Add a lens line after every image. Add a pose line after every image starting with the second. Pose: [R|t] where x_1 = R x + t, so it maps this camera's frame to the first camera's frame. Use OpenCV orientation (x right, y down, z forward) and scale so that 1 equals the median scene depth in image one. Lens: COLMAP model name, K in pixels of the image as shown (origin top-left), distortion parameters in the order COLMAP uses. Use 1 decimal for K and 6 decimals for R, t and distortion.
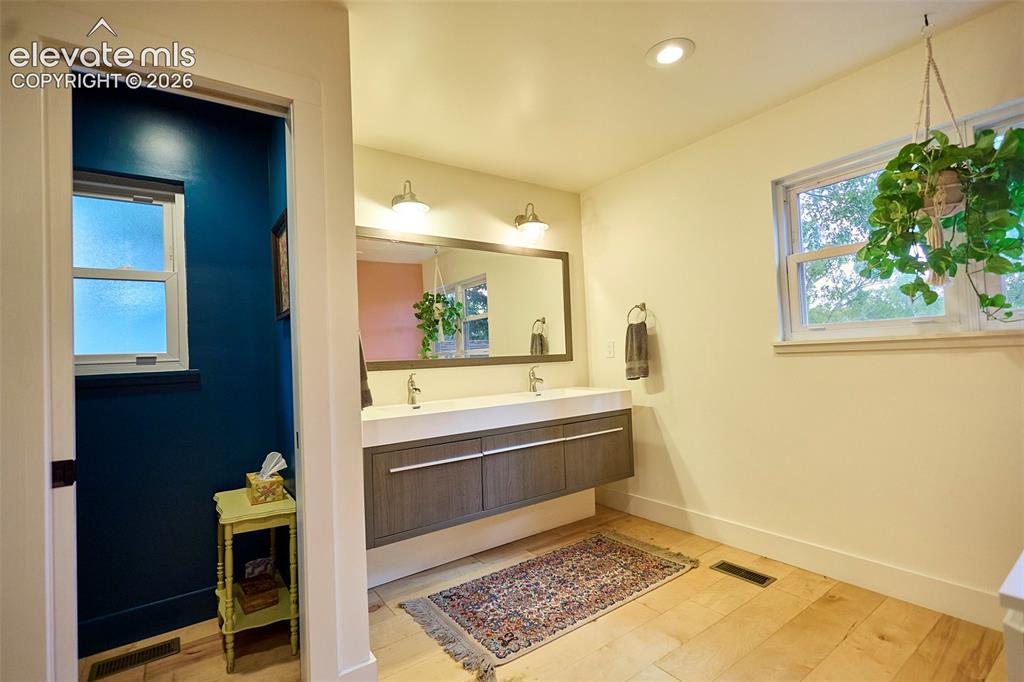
lens RADIAL K [[471.5, 0, 513.4], [0, 471.5, 342.5], [0, 0, 1]] dist [0.005275, -0.000059]
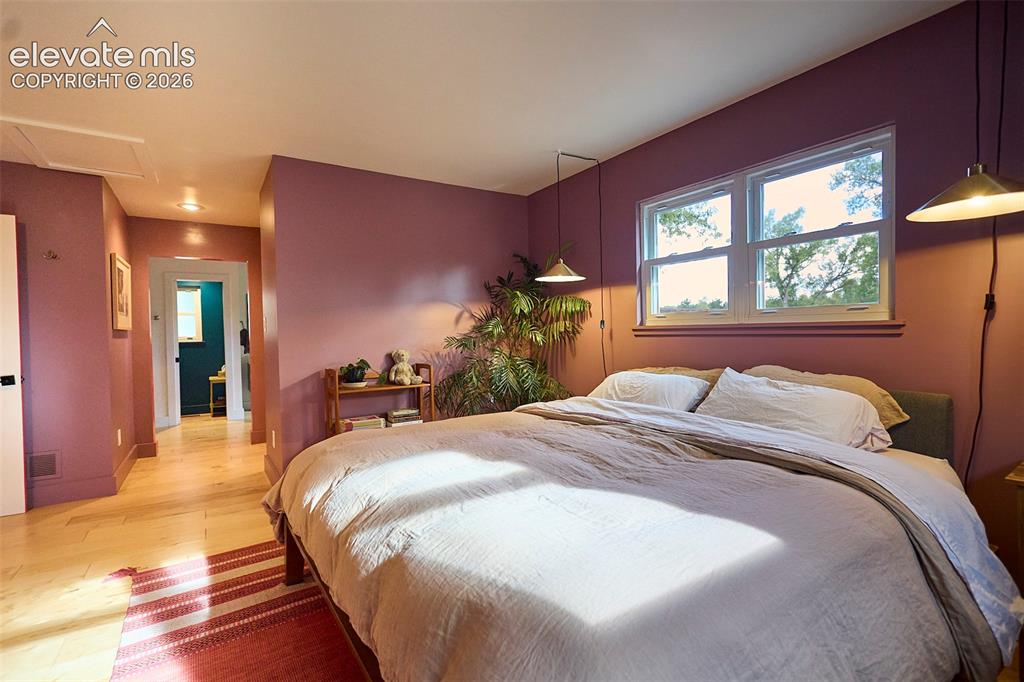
lens RADIAL K [[471.5, 0, 510.6], [0, 471.5, 340.1], [0, 0, 1]] dist [0.005275, -0.000059]
pose [[0.997692, 0.022822, -0.063957, 1.704179], [-0.019235, 0.998237, 0.056153, -0.183152], [0.065126, -0.054793, 0.996372, -2.190705]]
